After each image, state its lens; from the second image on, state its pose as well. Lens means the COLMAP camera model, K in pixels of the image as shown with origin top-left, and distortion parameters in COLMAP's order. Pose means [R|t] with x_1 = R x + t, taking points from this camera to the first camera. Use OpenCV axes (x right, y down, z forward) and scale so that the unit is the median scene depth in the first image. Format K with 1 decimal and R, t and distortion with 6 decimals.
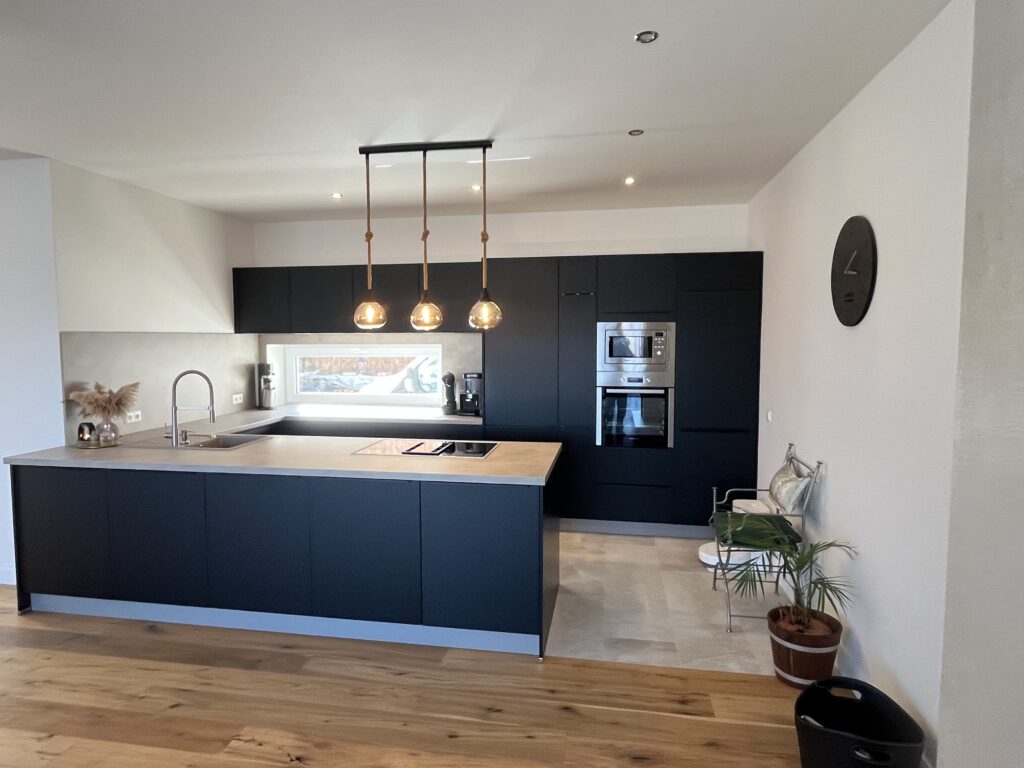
lens RADIAL K [[621.2, 0, 512.7], [0, 621.2, 382.6], [0, 0, 1]] dist [-0.000116, -0.000214]
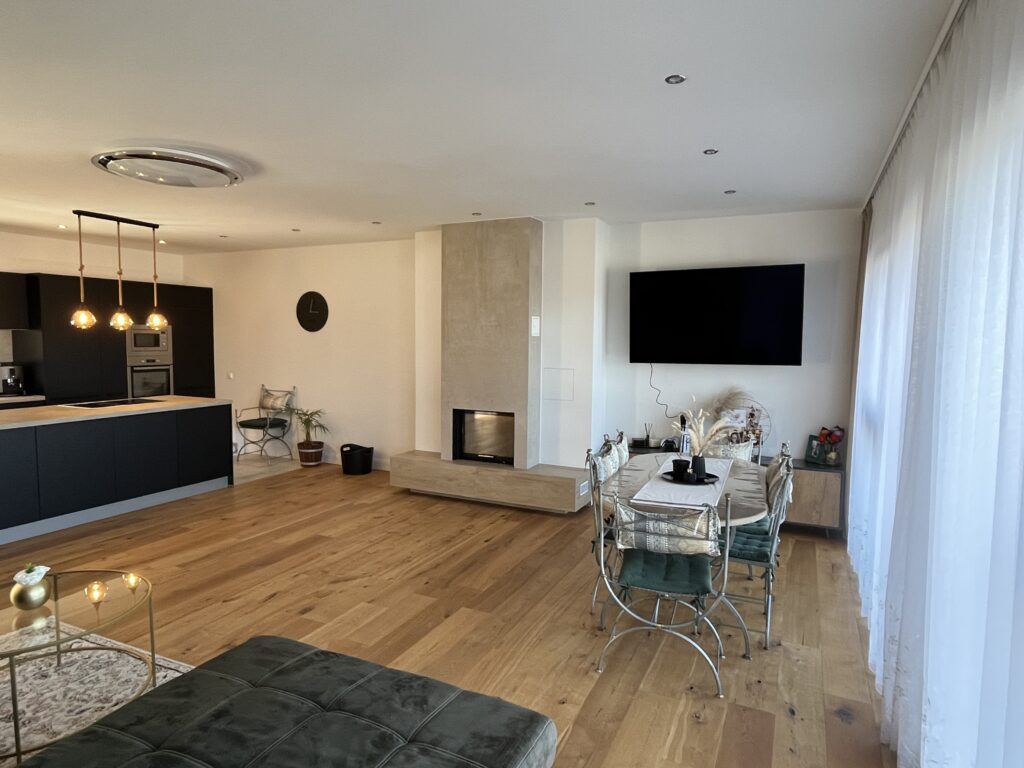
lens RADIAL K [[621.2, 0, 512.1], [0, 621.2, 386.3], [0, 0, 1]] dist [-0.000116, -0.000214]
pose [[0.262918, -0.077477, 0.961702, -1.483982], [0.070726, 0.995637, 0.060875, 0.039487], [-0.962223, 0.052012, 0.267250, -0.432142]]
